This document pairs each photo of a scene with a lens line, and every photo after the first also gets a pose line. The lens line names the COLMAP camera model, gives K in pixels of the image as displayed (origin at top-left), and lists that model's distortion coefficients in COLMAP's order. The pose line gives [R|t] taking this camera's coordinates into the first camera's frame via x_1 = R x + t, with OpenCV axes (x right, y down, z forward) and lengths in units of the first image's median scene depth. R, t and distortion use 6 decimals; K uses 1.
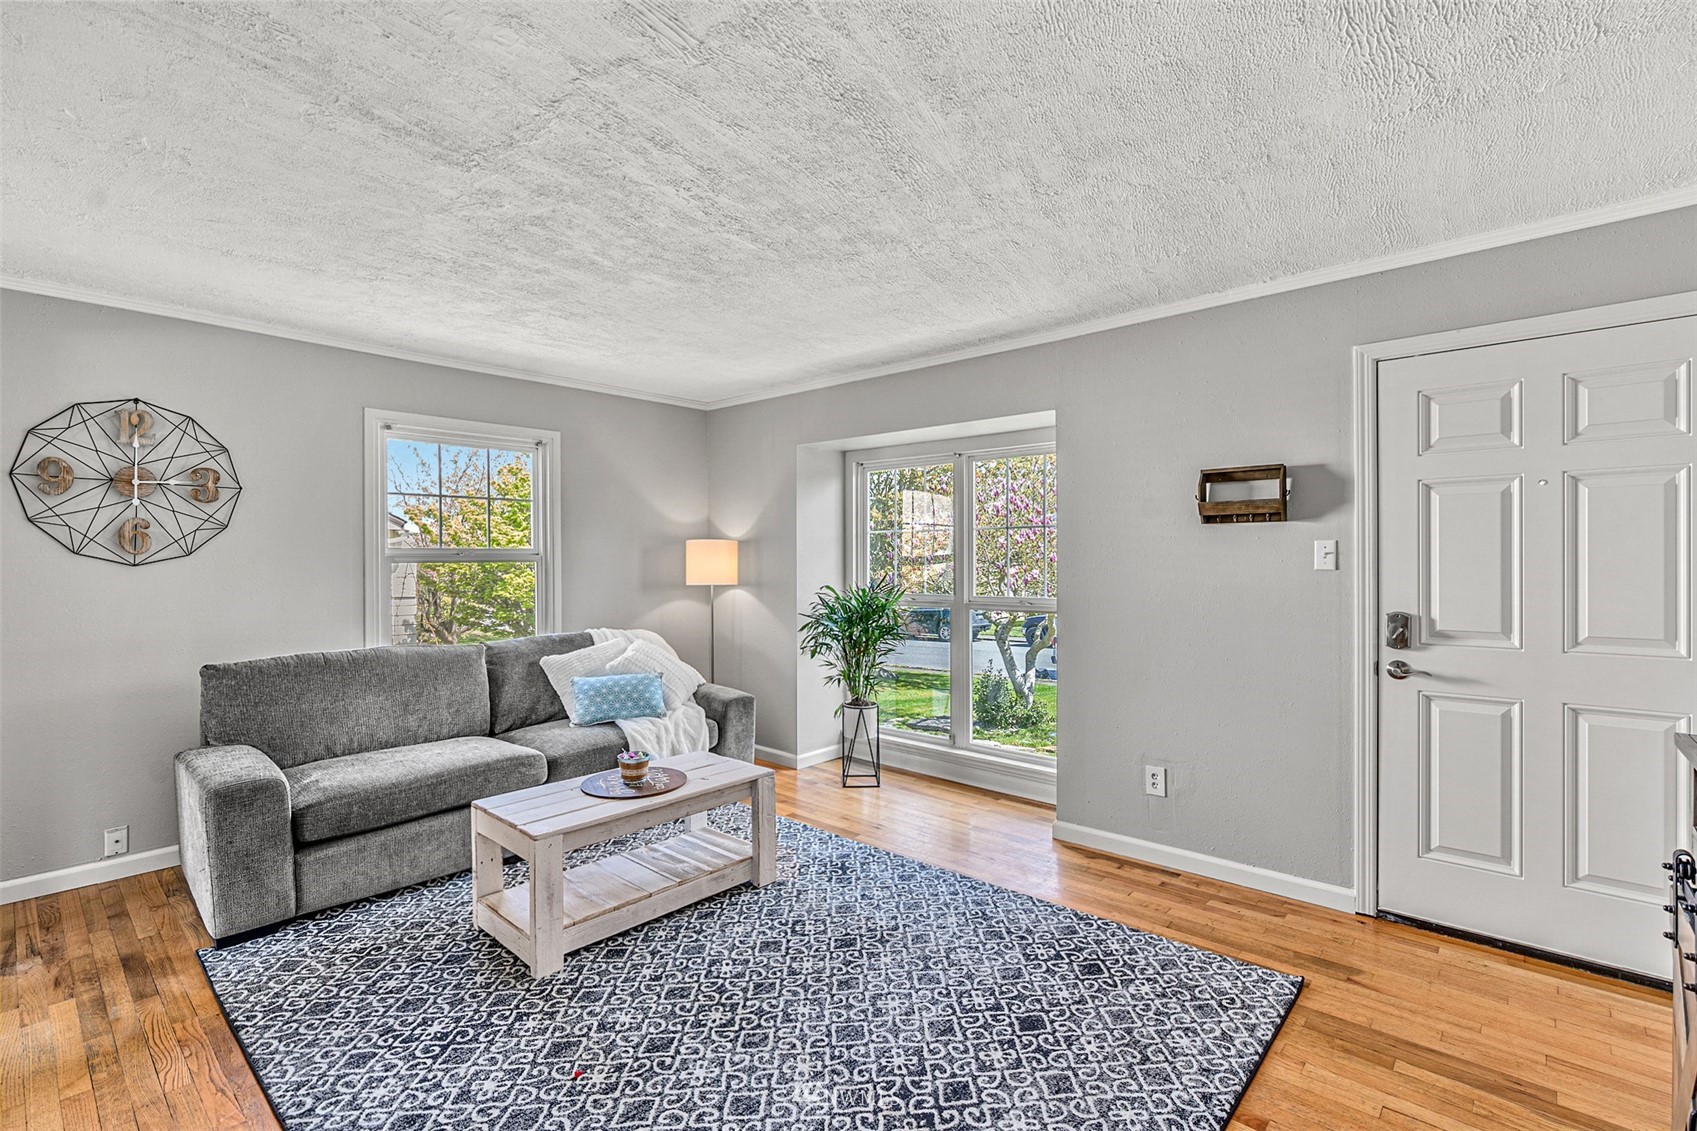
lens RADIAL K [[762.4, 0, 854.9], [0, 762.4, 564.0], [0, 0, 1]] dist [-0.010120, 0.001696]
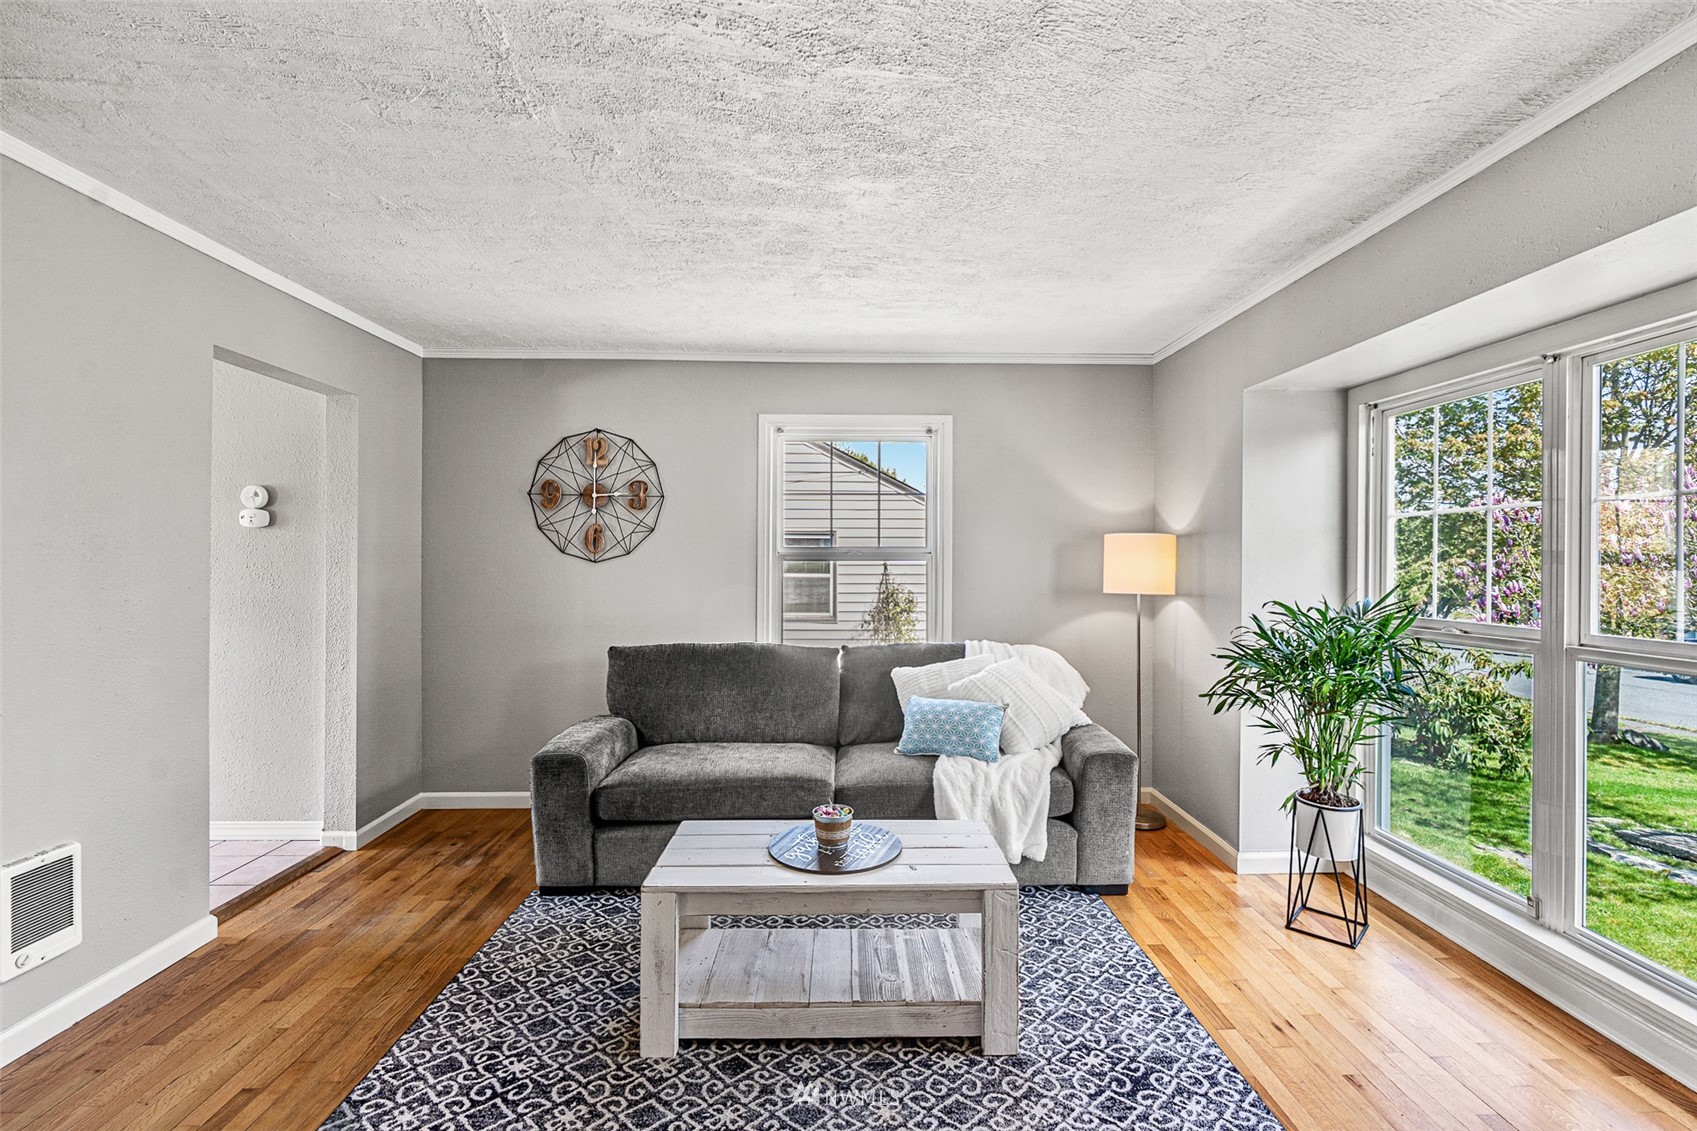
lens RADIAL K [[762.4, 0, 854.9], [0, 762.4, 564.0], [0, 0, 1]] dist [-0.010120, 0.001696]
pose [[0.689559, 0.008038, -0.724185, 0.258753], [-0.009350, 0.999954, 0.002195, -0.001601], [0.724169, 0.005258, 0.689602, 0.439654]]
